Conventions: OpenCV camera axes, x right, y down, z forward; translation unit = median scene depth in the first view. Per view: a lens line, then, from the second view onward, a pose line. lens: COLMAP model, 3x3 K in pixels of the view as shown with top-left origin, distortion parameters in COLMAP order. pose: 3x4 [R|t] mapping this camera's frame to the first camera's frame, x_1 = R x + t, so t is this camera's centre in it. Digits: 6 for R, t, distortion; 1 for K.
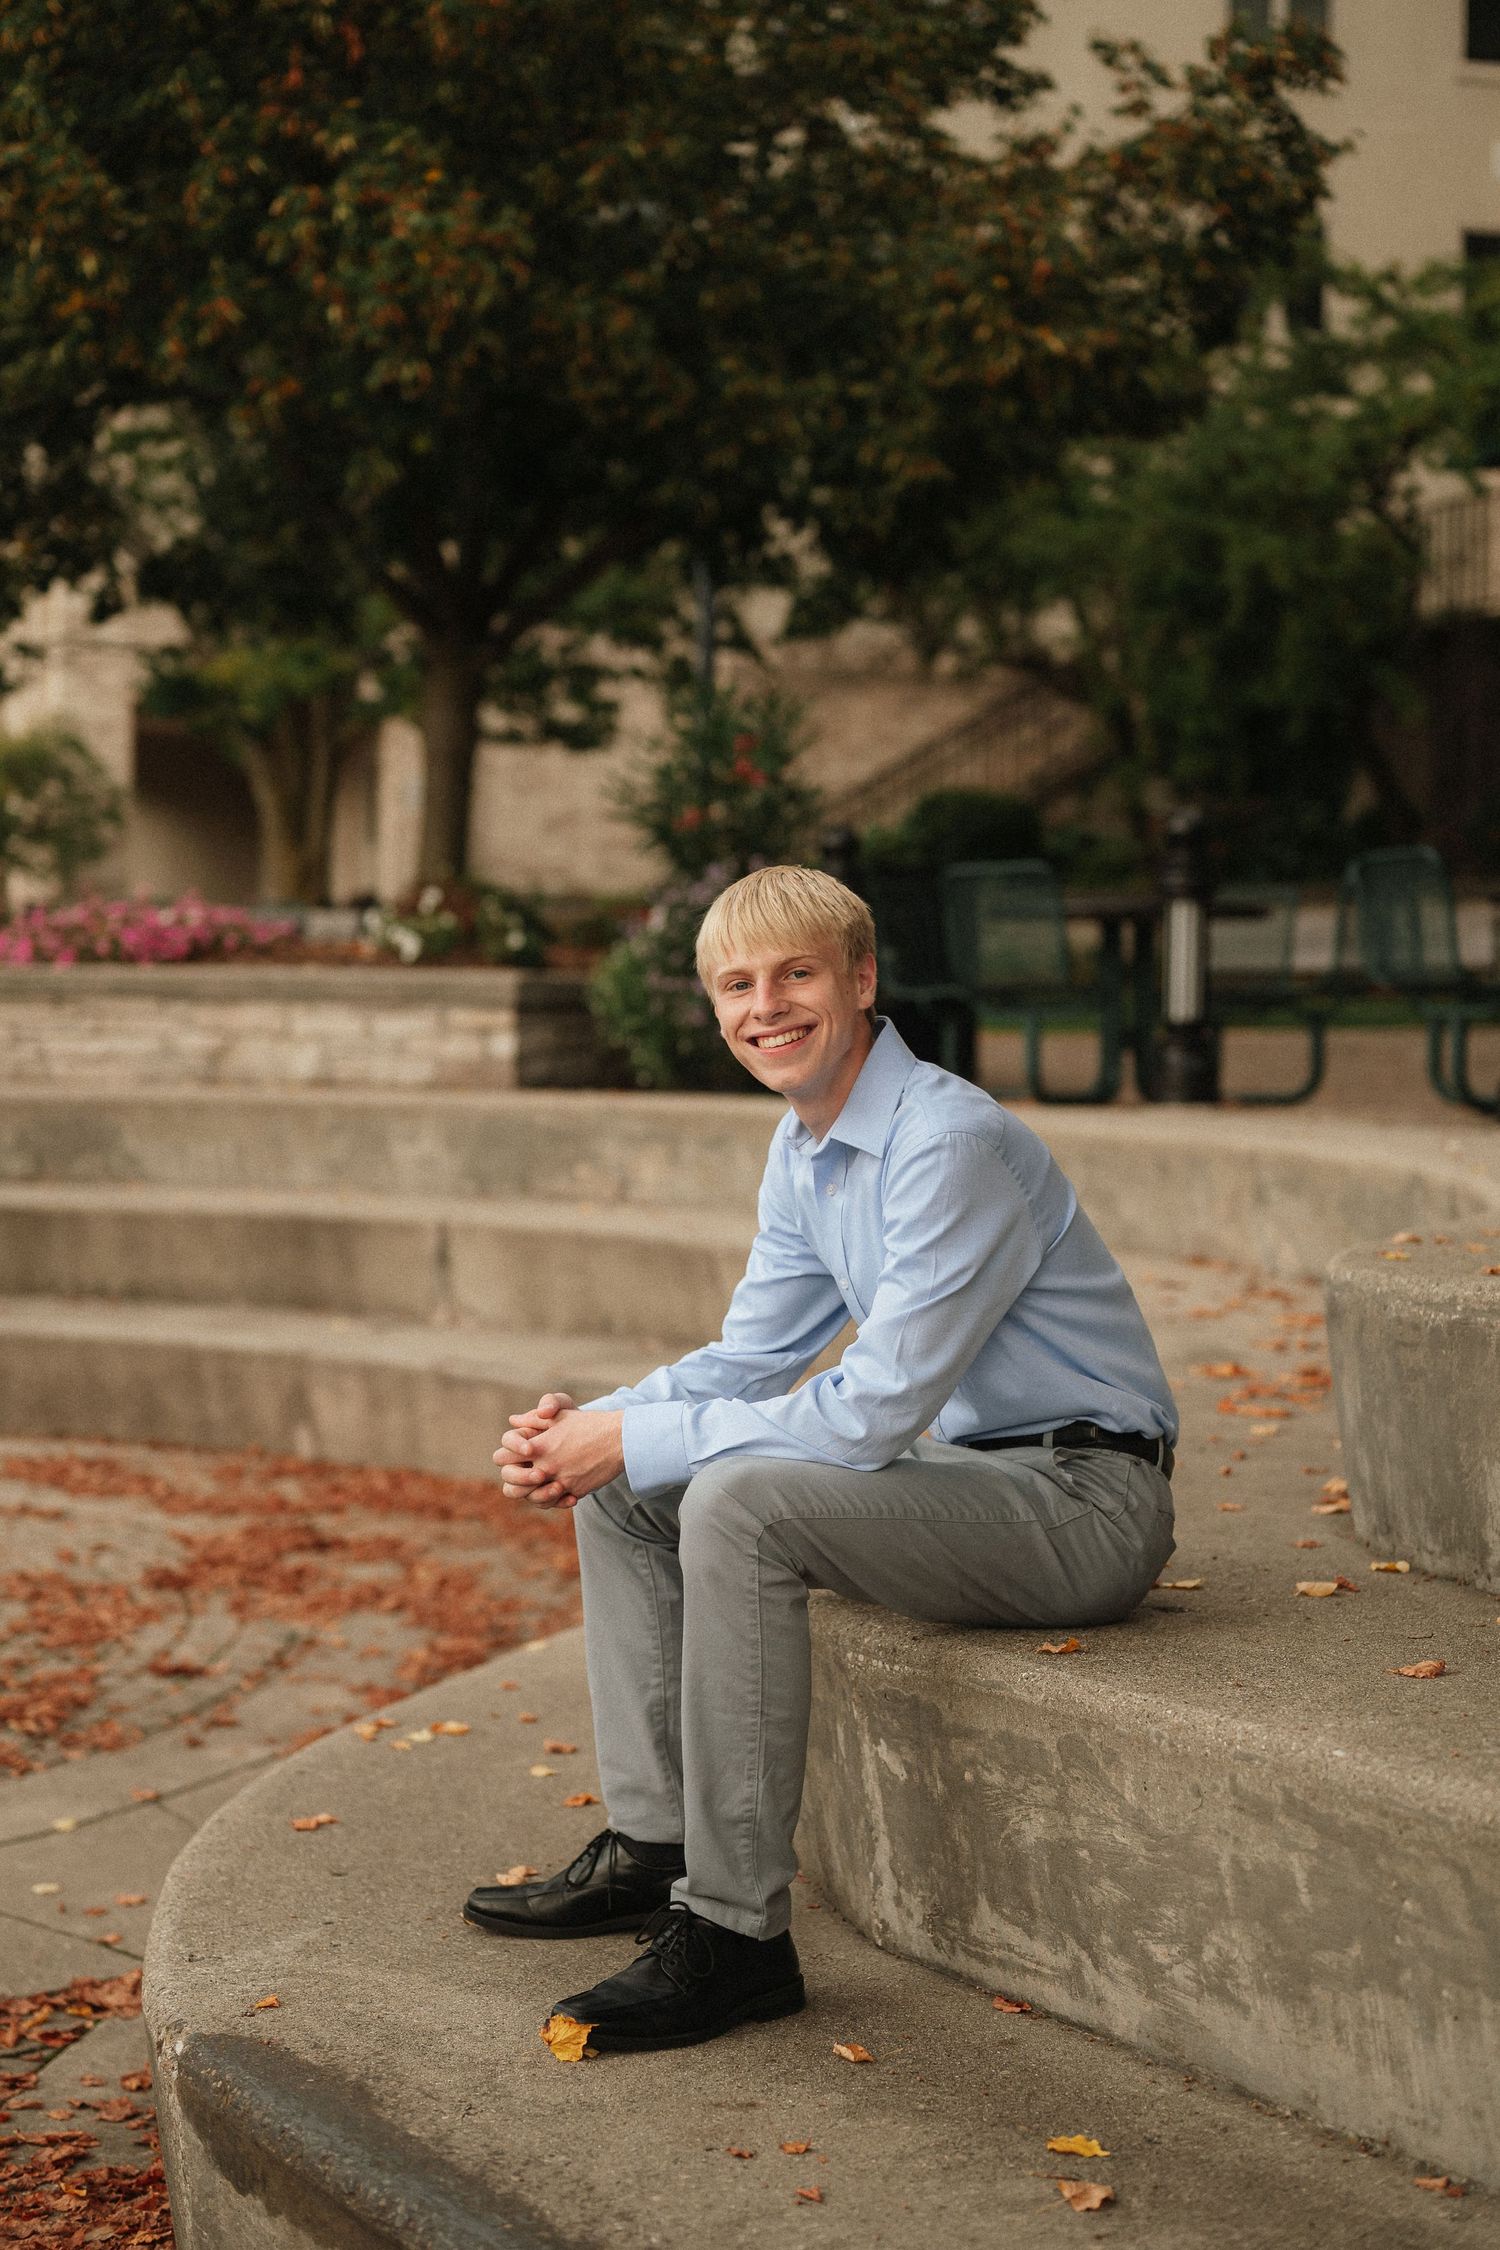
lens RADIAL K [[3195.2, 0, 750.0], [0, 3195.2, 1125.0], [0, 0, 1]] dist [-0.003605, 0.022452]
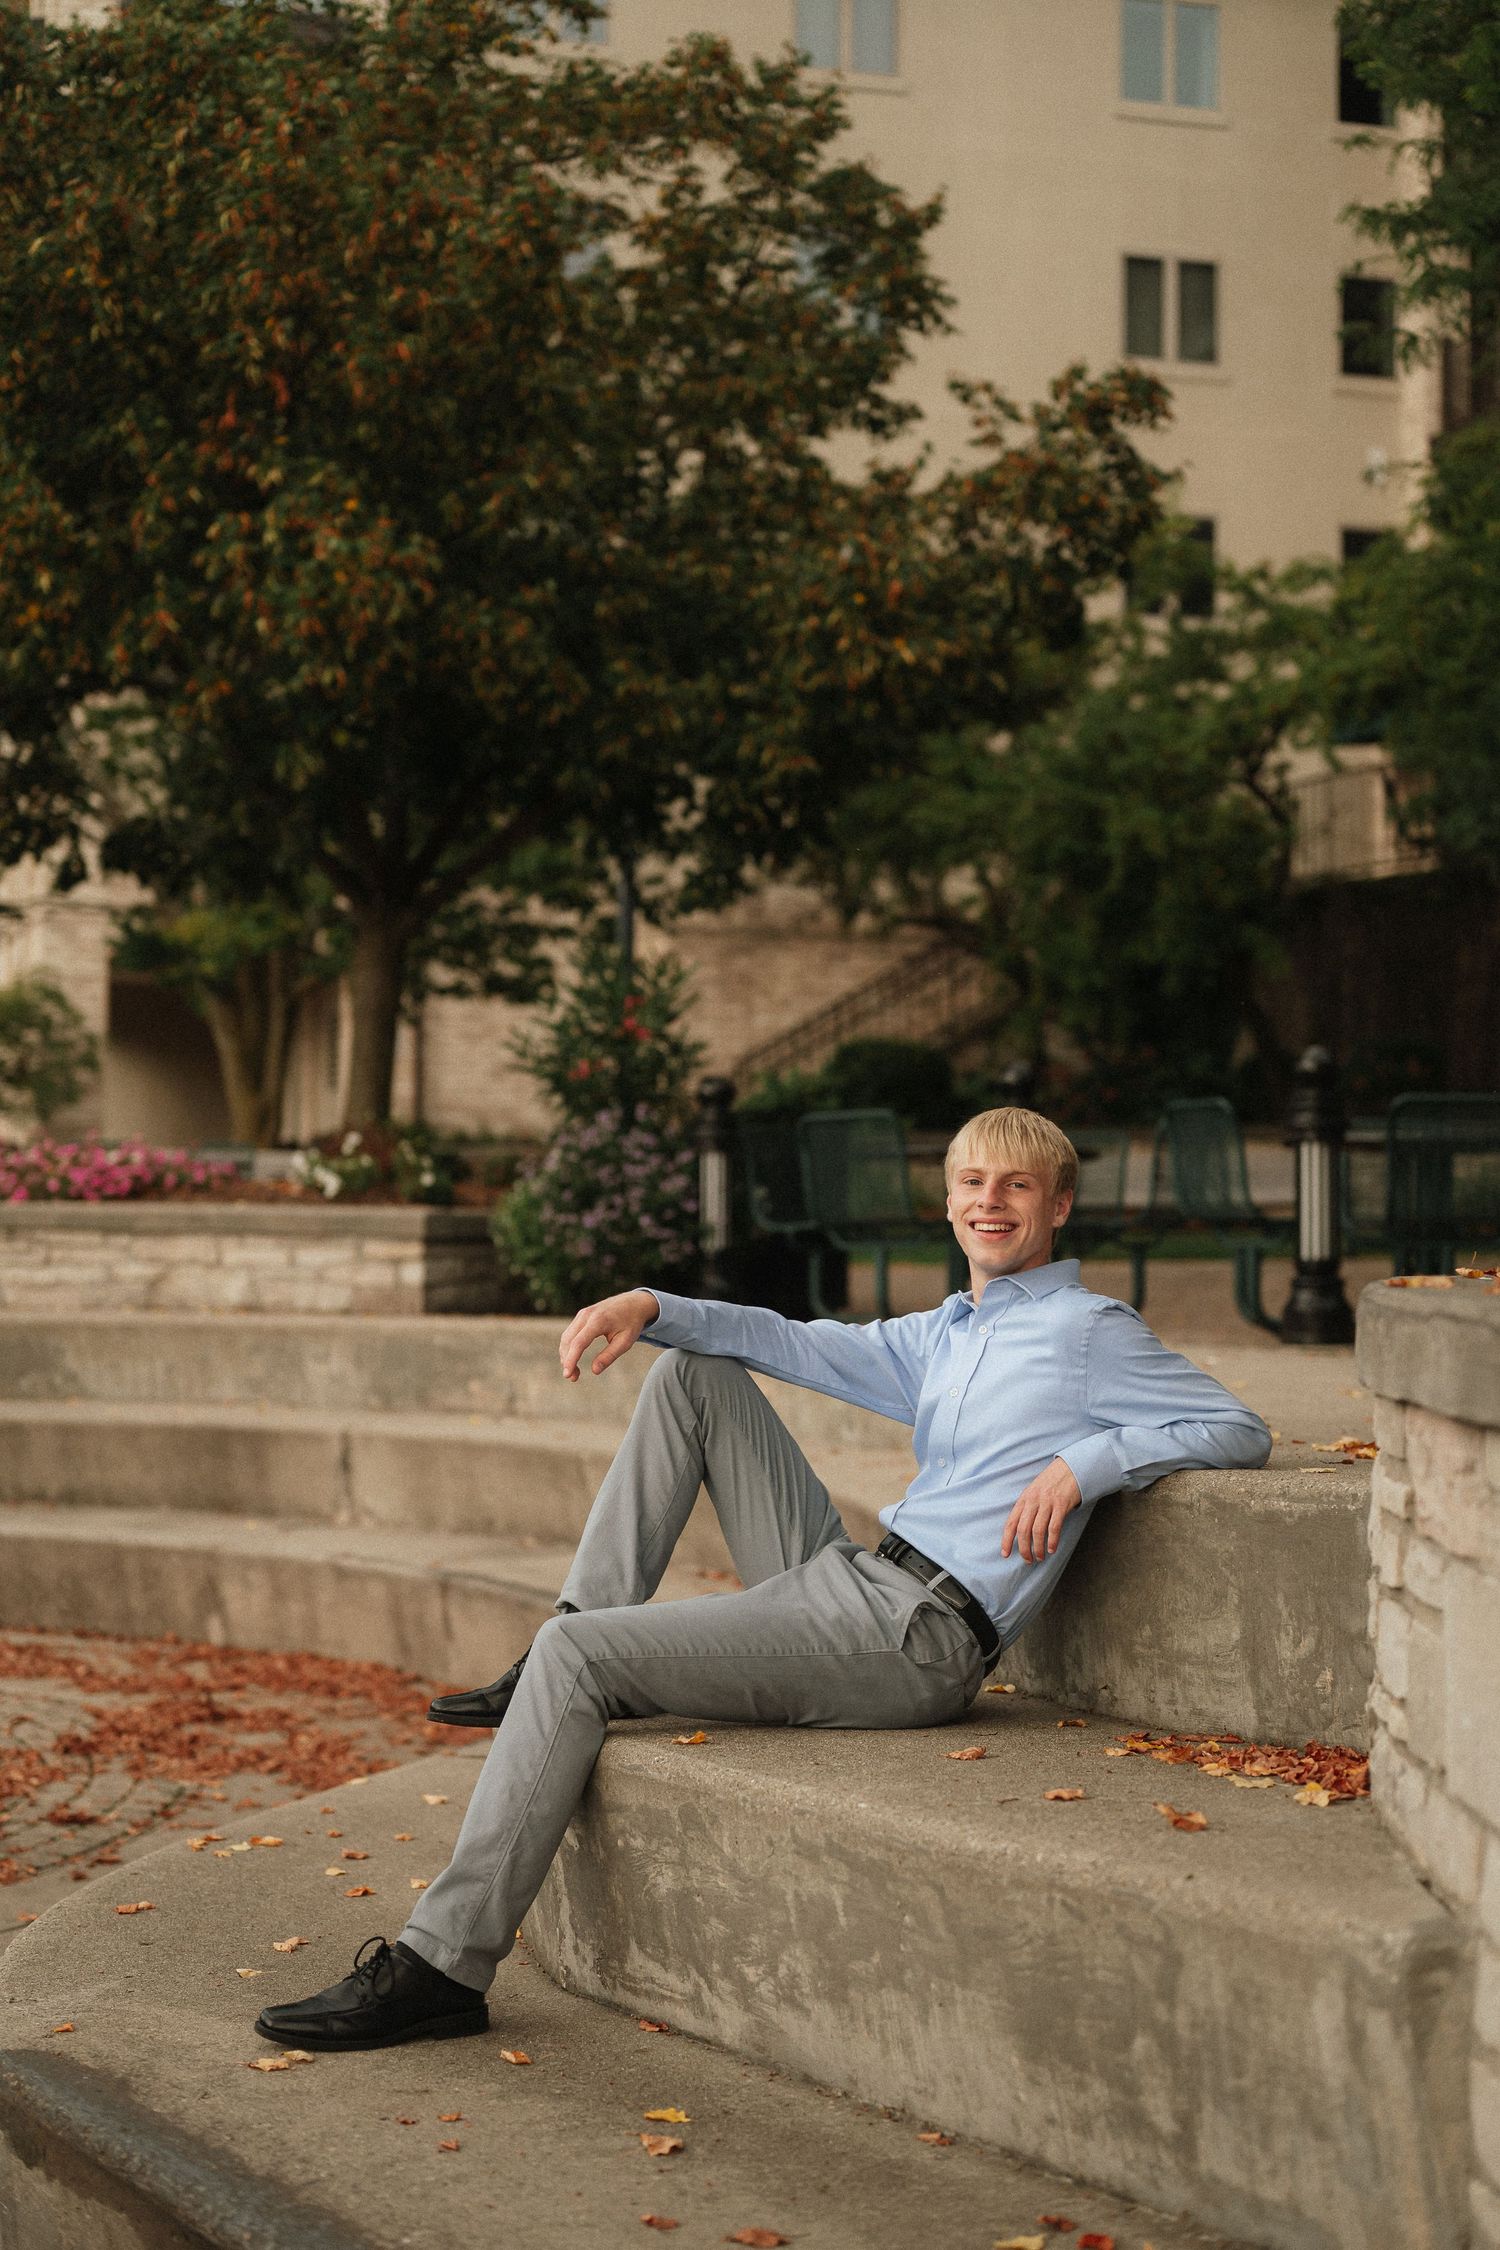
lens RADIAL K [[3164.7, 0, 818.8], [0, 3164.7, 1141.4], [0, 0, 1]] dist [0.005980, -0.004432]
pose [[0.999876, 0.000449, 0.015738, 0.047577], [0.000625, 0.997674, -0.068170, 0.004285], [-0.015732, 0.068171, 0.997550, -0.102849]]
